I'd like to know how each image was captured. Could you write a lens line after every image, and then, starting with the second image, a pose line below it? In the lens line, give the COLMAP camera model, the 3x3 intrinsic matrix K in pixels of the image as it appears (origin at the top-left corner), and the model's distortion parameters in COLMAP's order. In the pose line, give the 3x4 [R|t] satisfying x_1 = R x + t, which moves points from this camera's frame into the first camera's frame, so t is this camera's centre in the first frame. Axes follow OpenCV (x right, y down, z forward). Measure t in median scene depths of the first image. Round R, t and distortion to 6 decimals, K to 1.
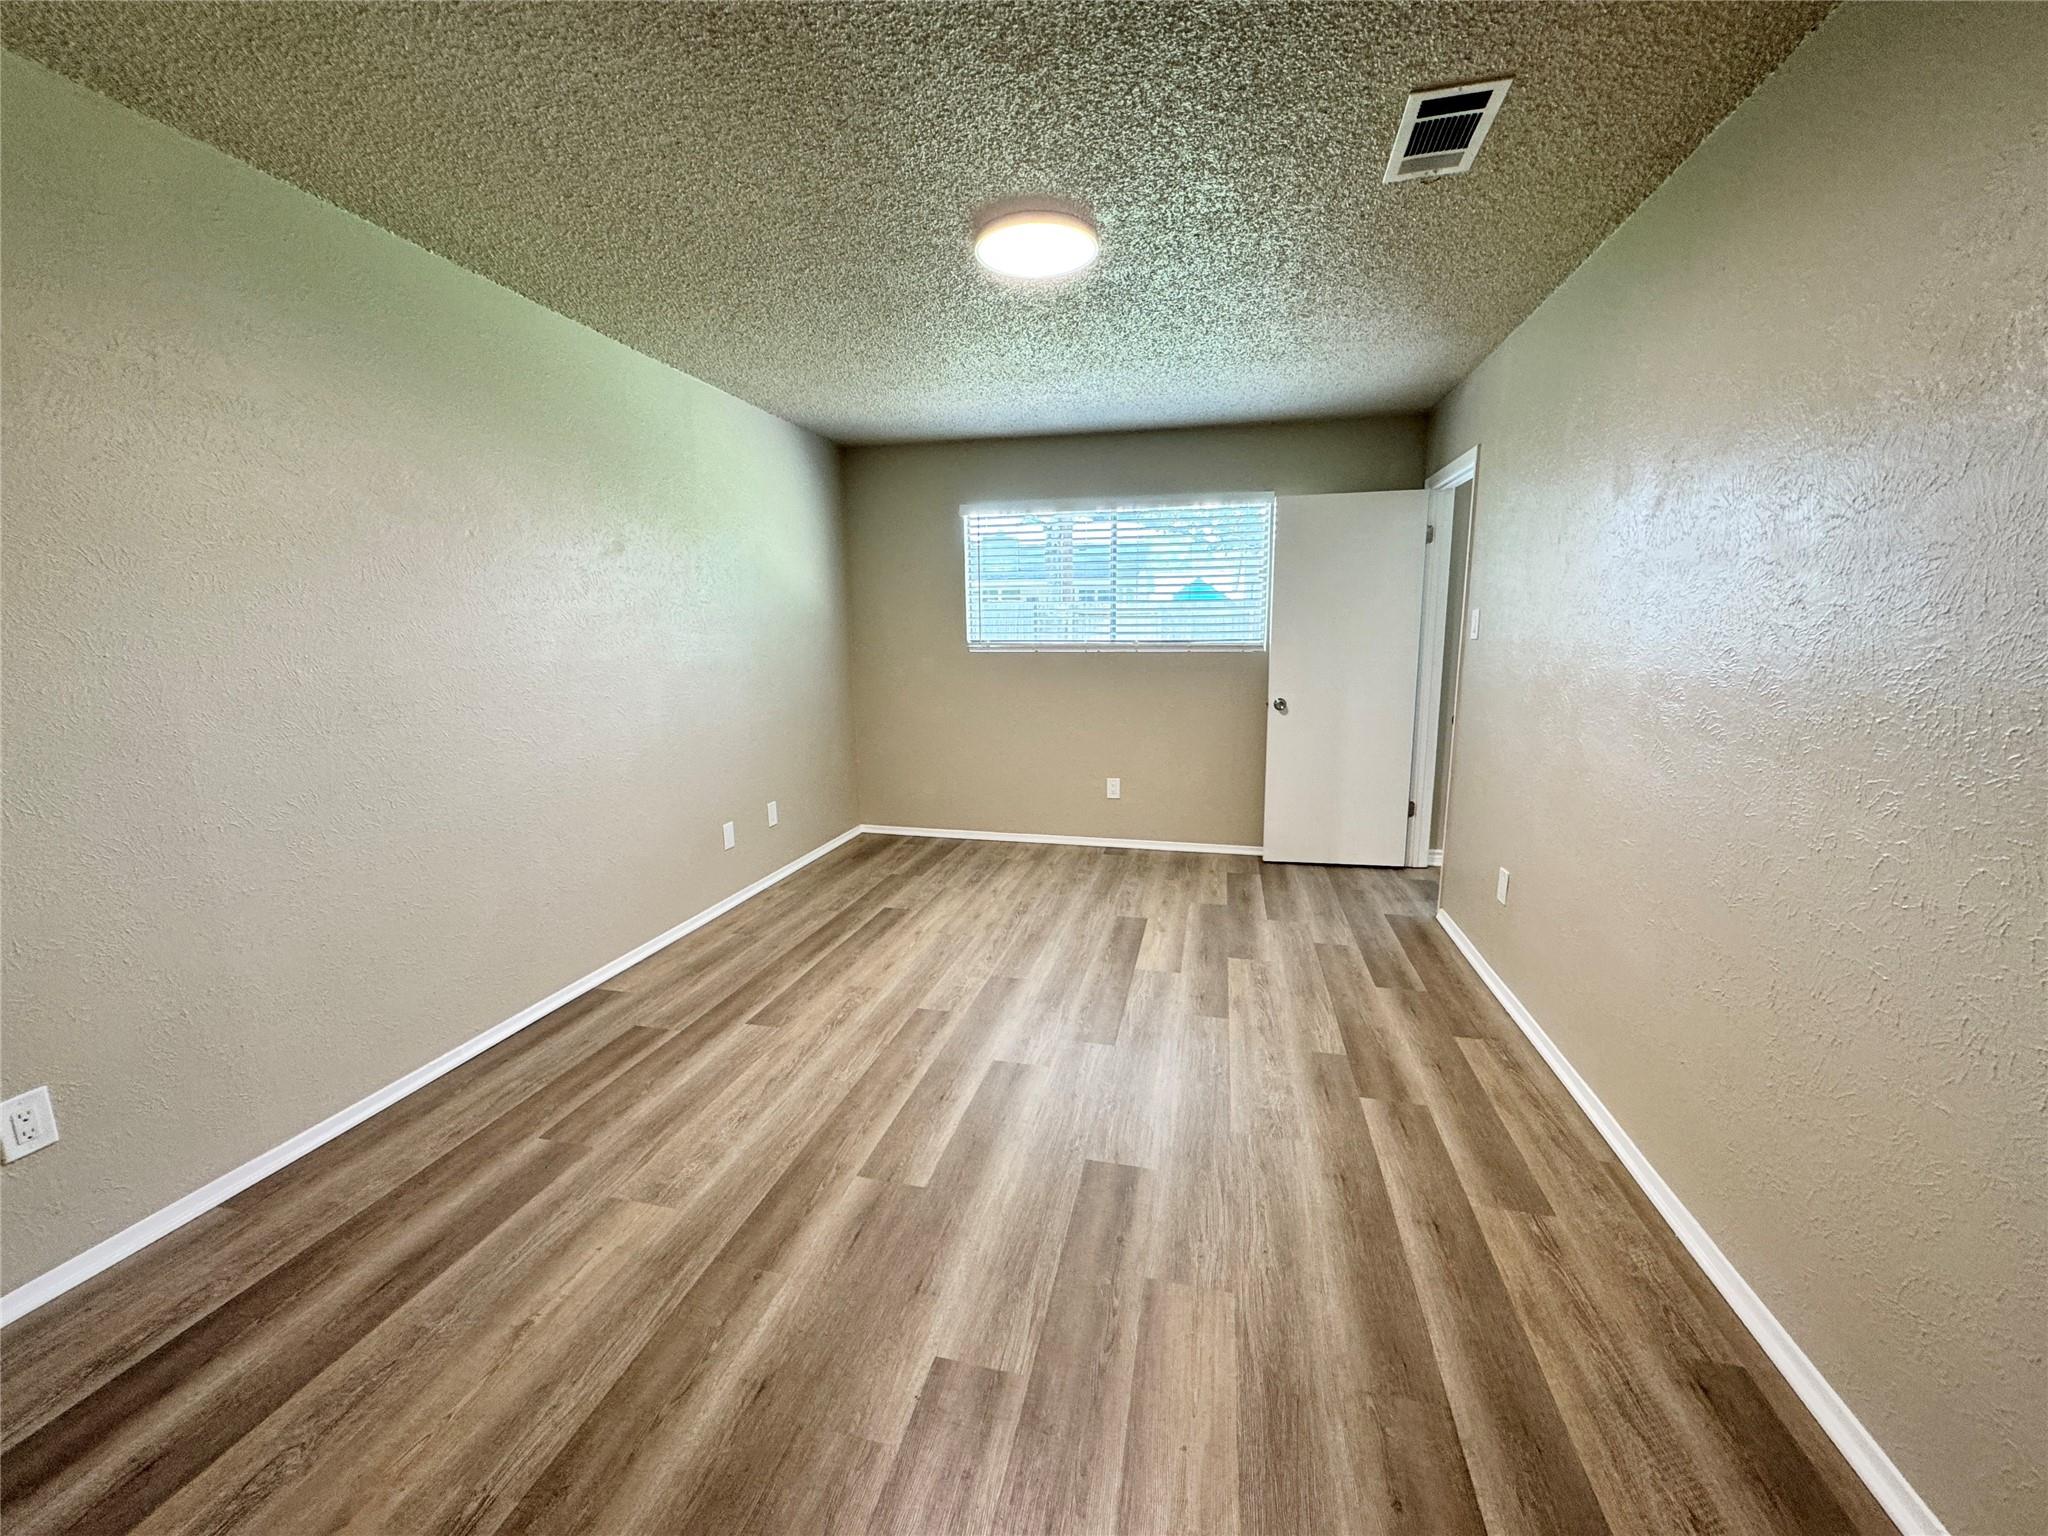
lens RADIAL K [[813.1, 0, 1024.4], [0, 813.1, 761.4], [0, 0, 1]] dist [-0.001009, -0.000745]
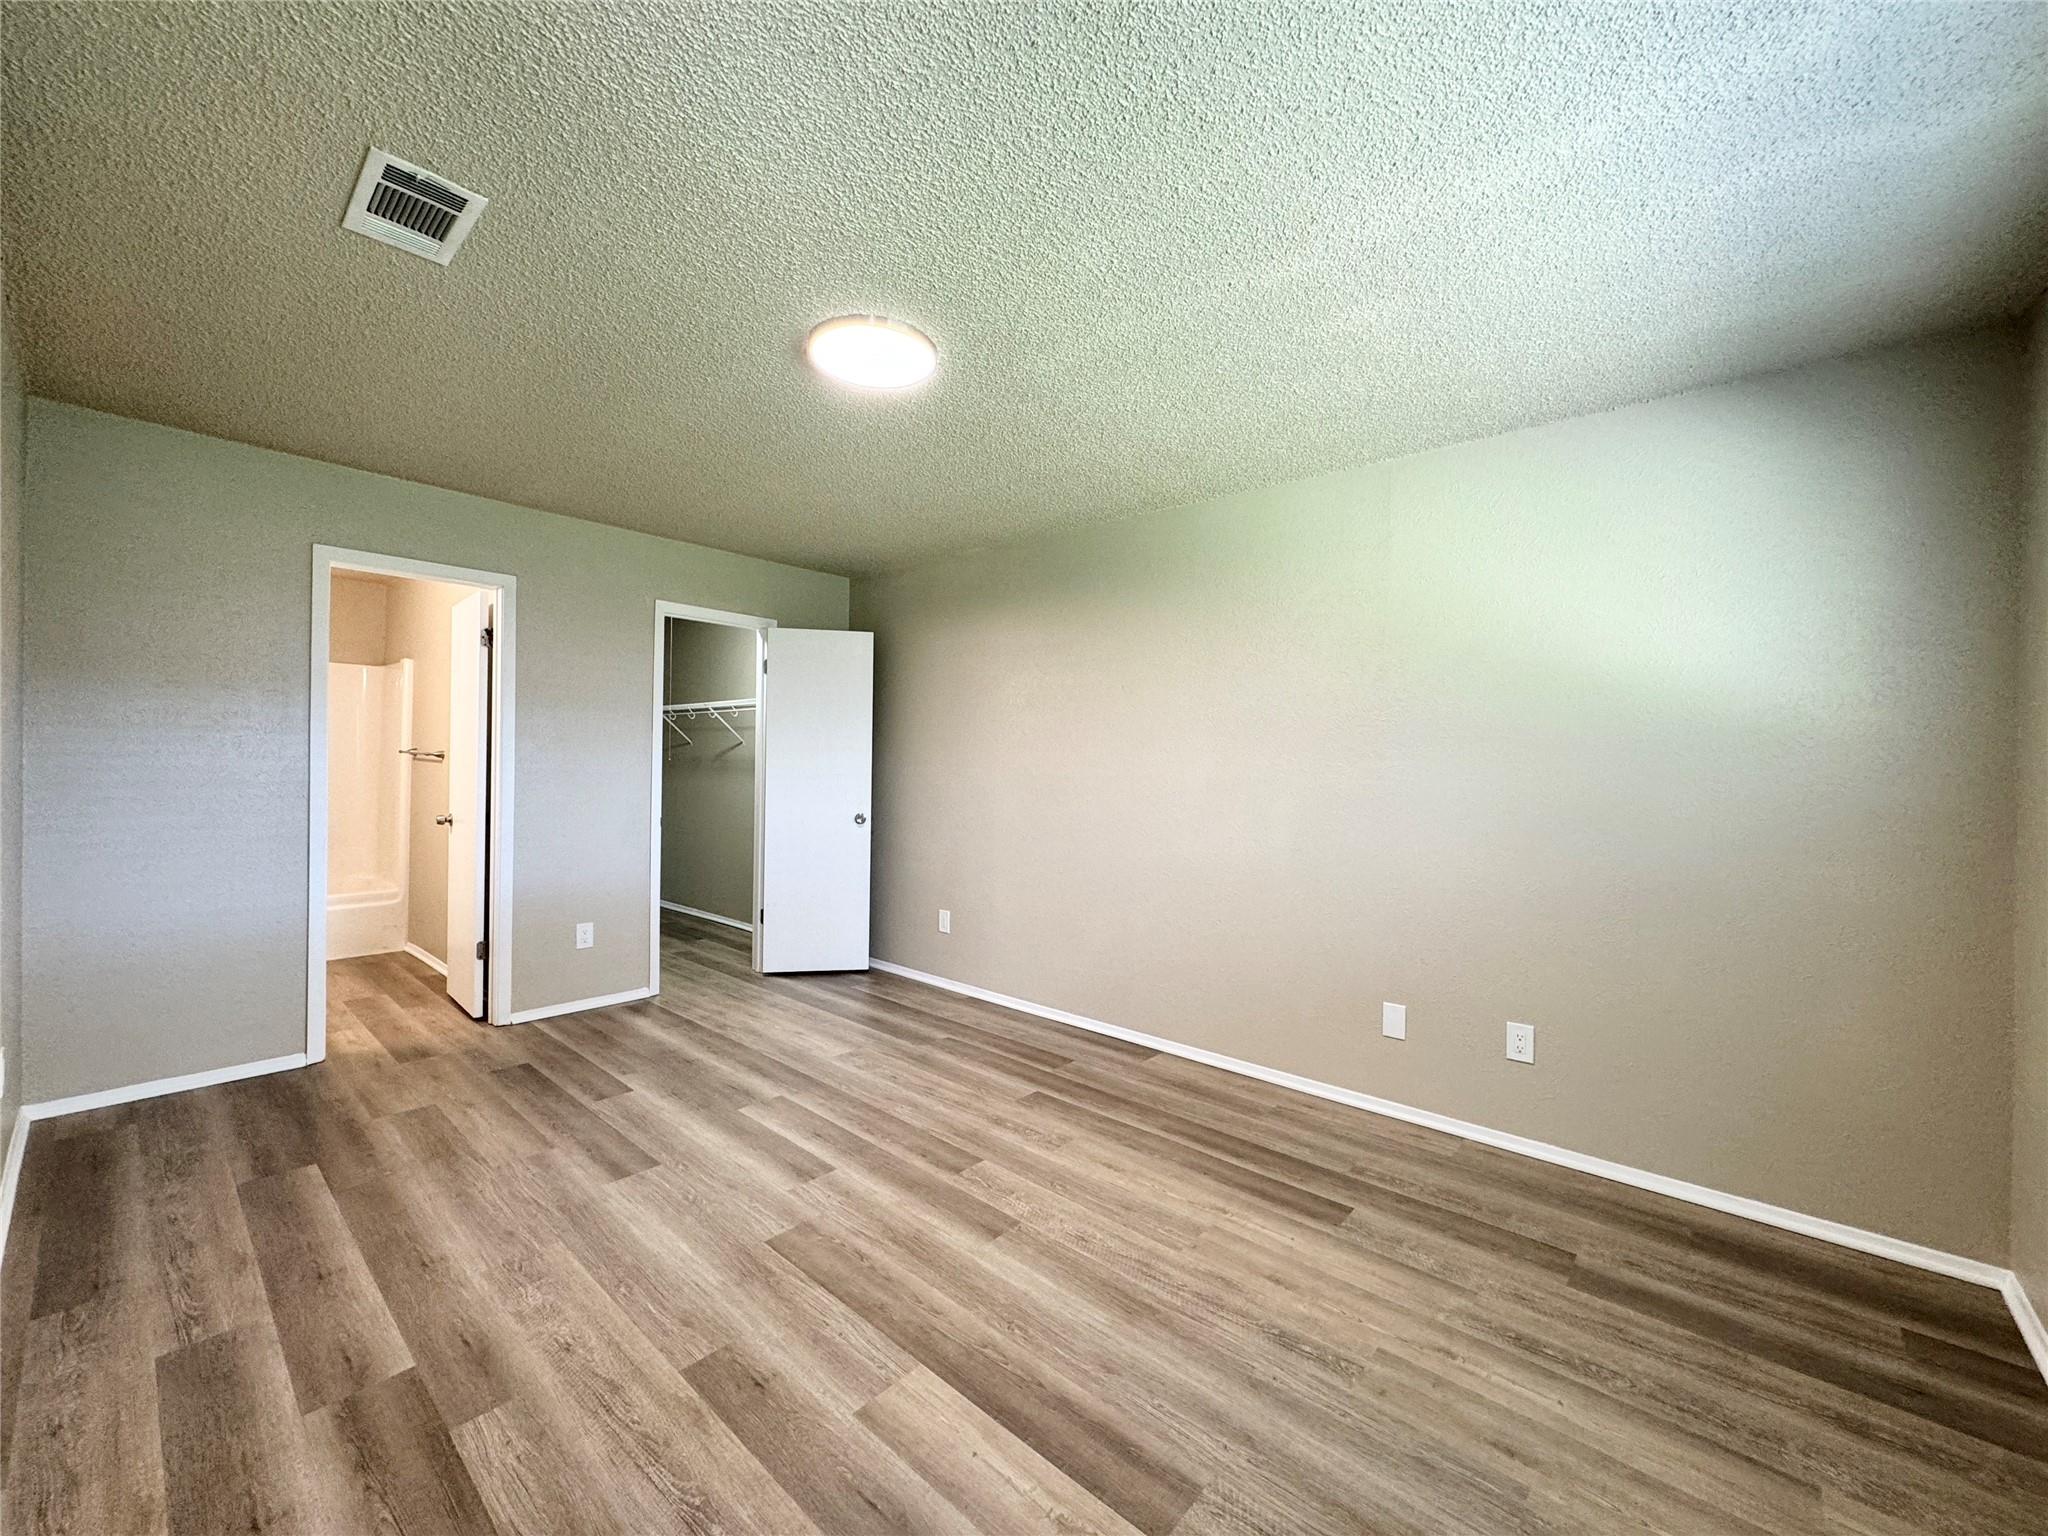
lens RADIAL K [[813.1, 0, 1020.9], [0, 813.1, 772.5], [0, 0, 1]] dist [-0.001009, -0.000745]
pose [[-0.472594, 0.007110, -0.881252, 0.651002], [-0.158151, 0.983050, 0.092744, -0.210701], [0.866973, 0.183201, -0.463459, 1.403231]]
